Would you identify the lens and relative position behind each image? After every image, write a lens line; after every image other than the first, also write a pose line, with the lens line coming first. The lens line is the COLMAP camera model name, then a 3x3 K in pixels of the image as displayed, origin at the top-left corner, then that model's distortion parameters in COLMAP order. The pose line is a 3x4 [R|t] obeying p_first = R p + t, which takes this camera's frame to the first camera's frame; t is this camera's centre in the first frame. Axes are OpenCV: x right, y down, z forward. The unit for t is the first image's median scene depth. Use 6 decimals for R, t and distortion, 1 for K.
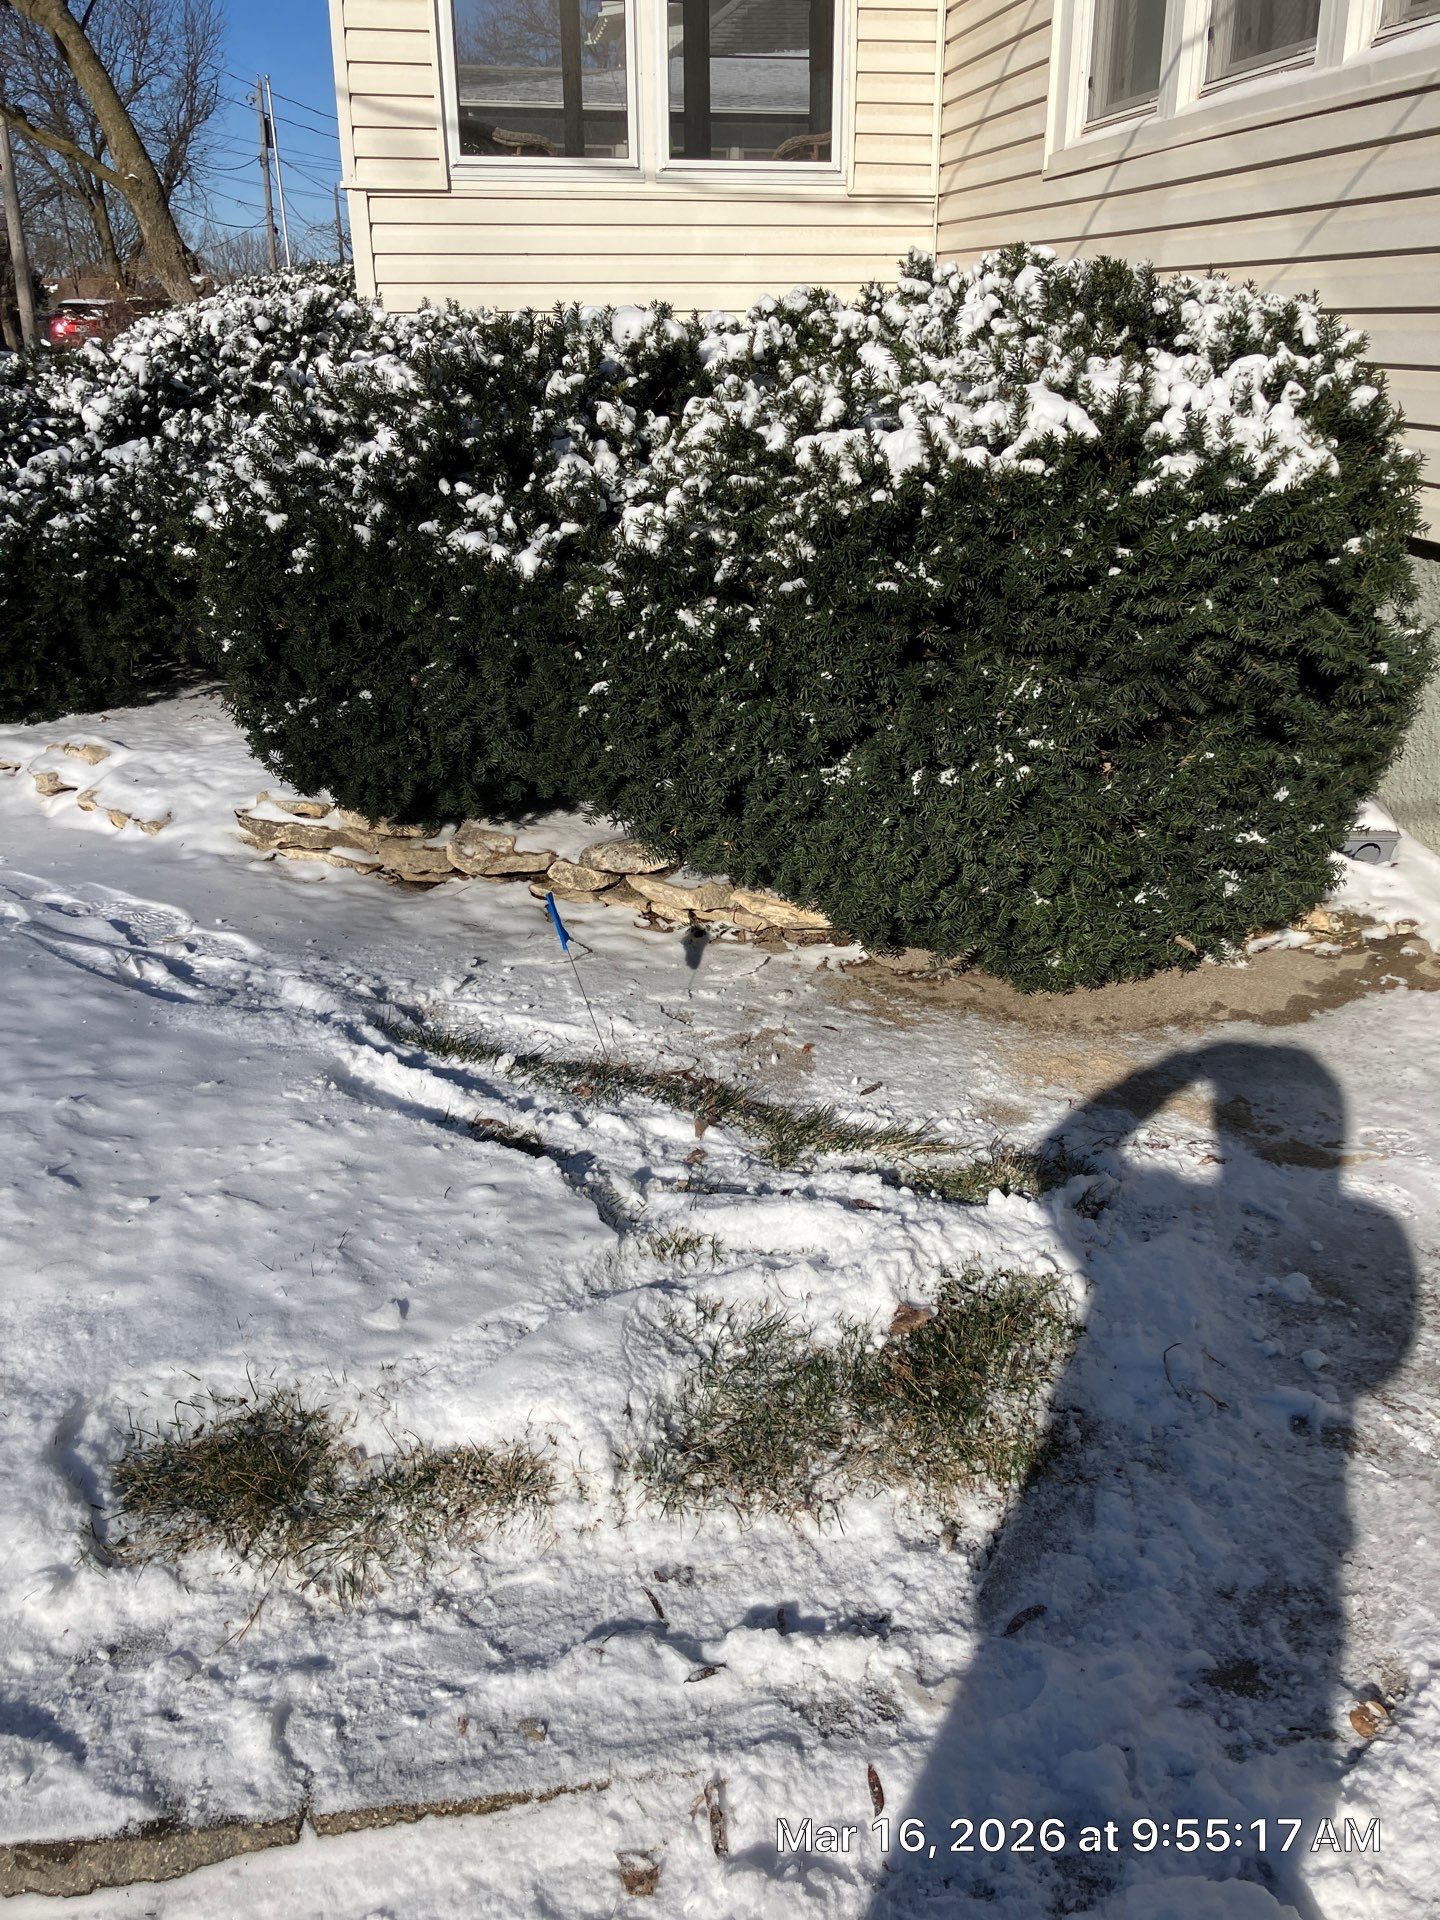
lens RADIAL K [[1567.0, 0, 729.2], [0, 1567.0, 941.4], [0, 0, 1]] dist [0.031393, -0.031108]
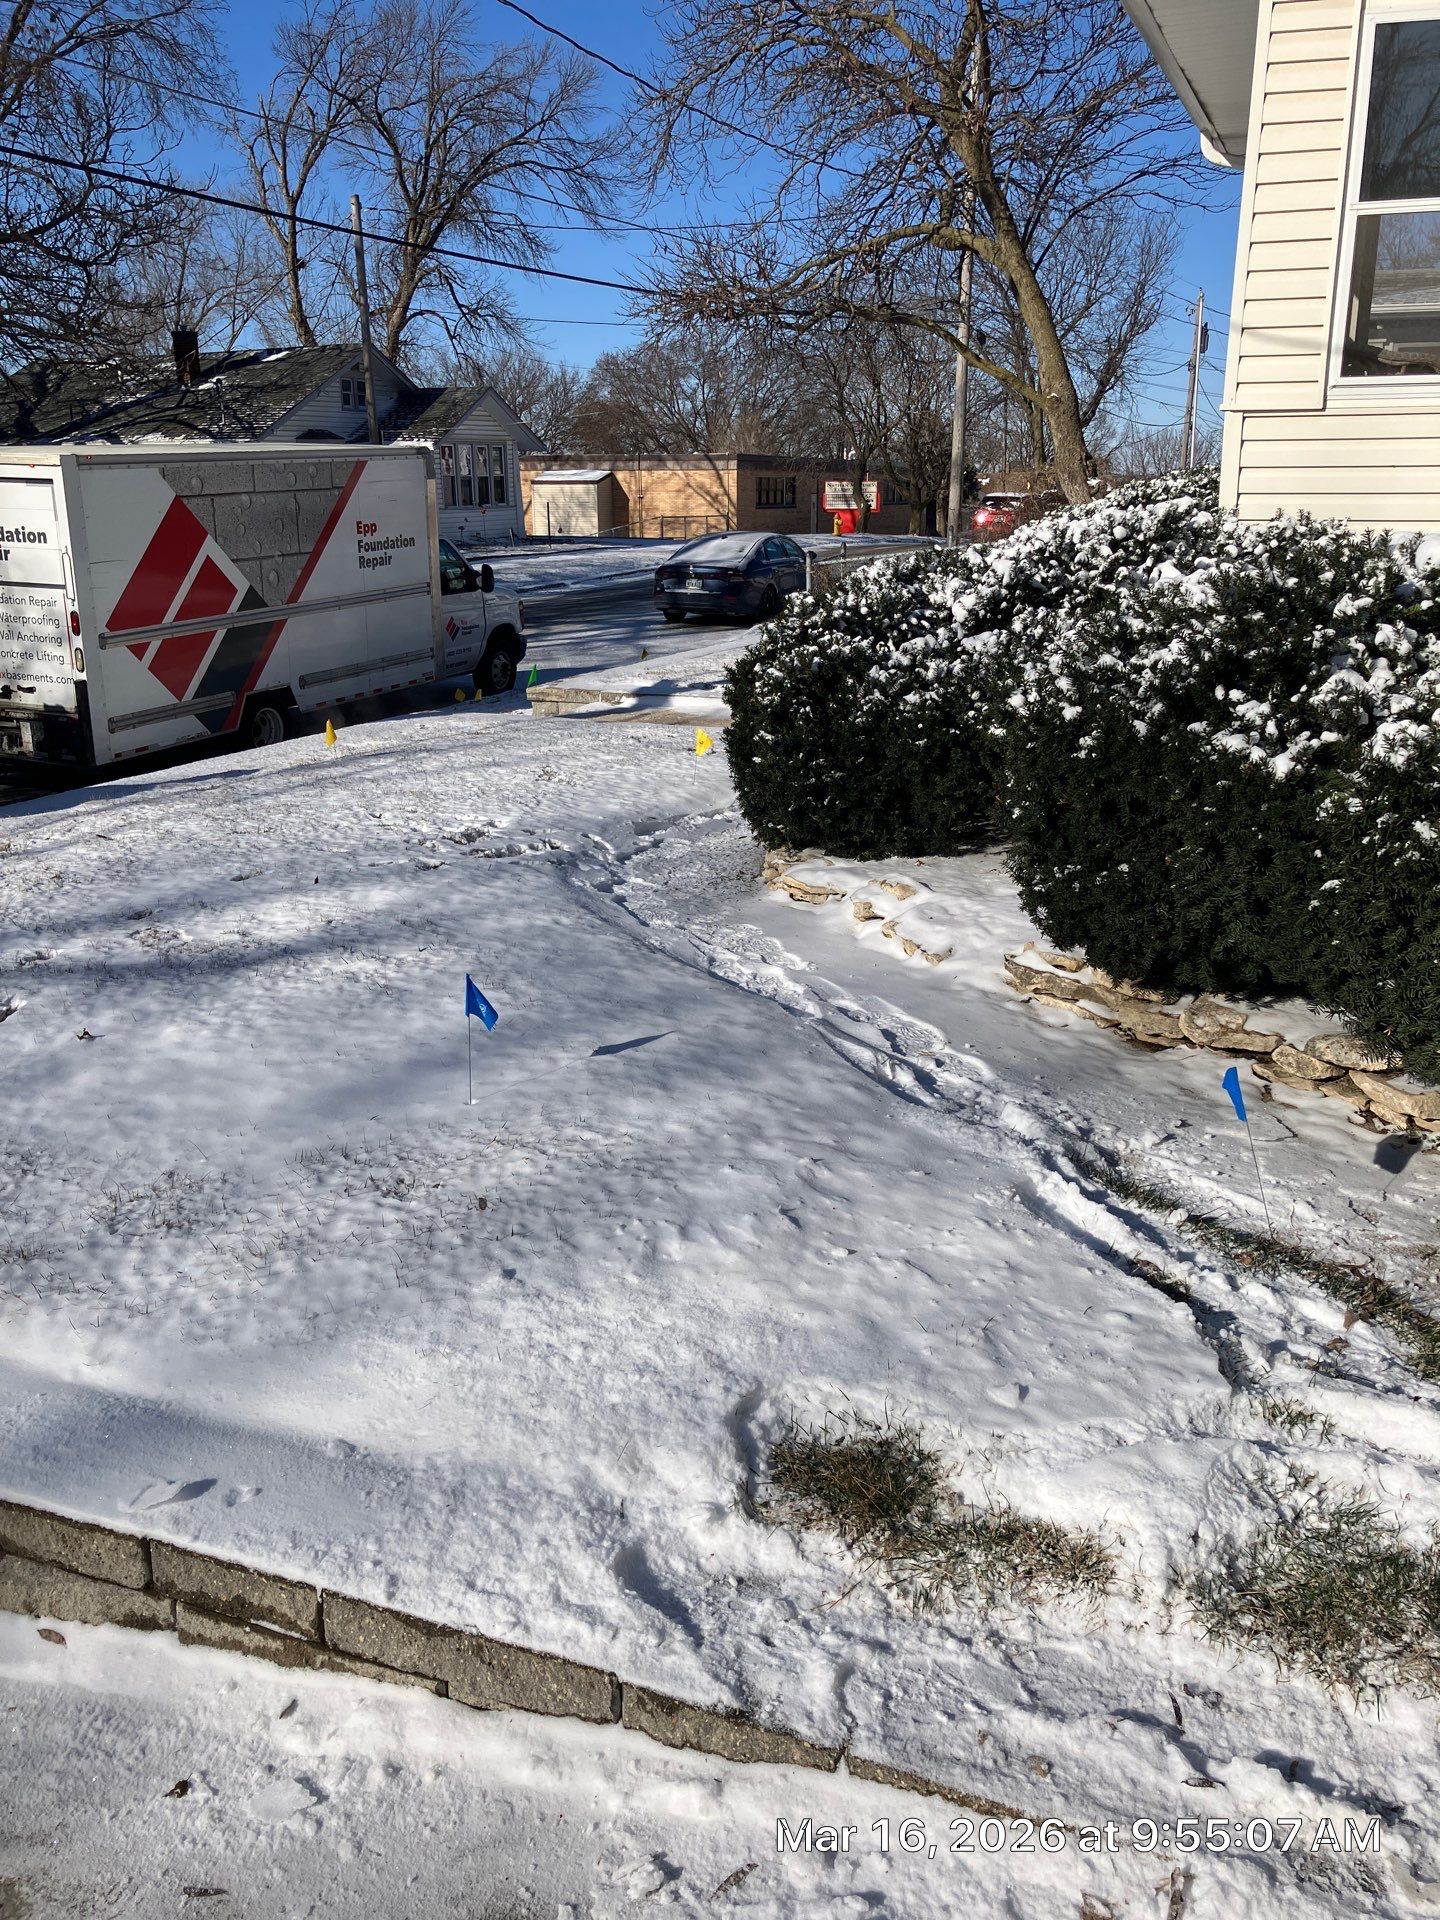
lens RADIAL K [[1567.0, 0, 726.6], [0, 1567.0, 955.5], [0, 0, 1]] dist [0.031393, -0.031108]
pose [[0.859995, 0.144752, -0.489342, 0.092808], [-0.191527, 0.980381, -0.046595, 0.011662], [0.472997, 0.133794, 0.870846, -0.109692]]
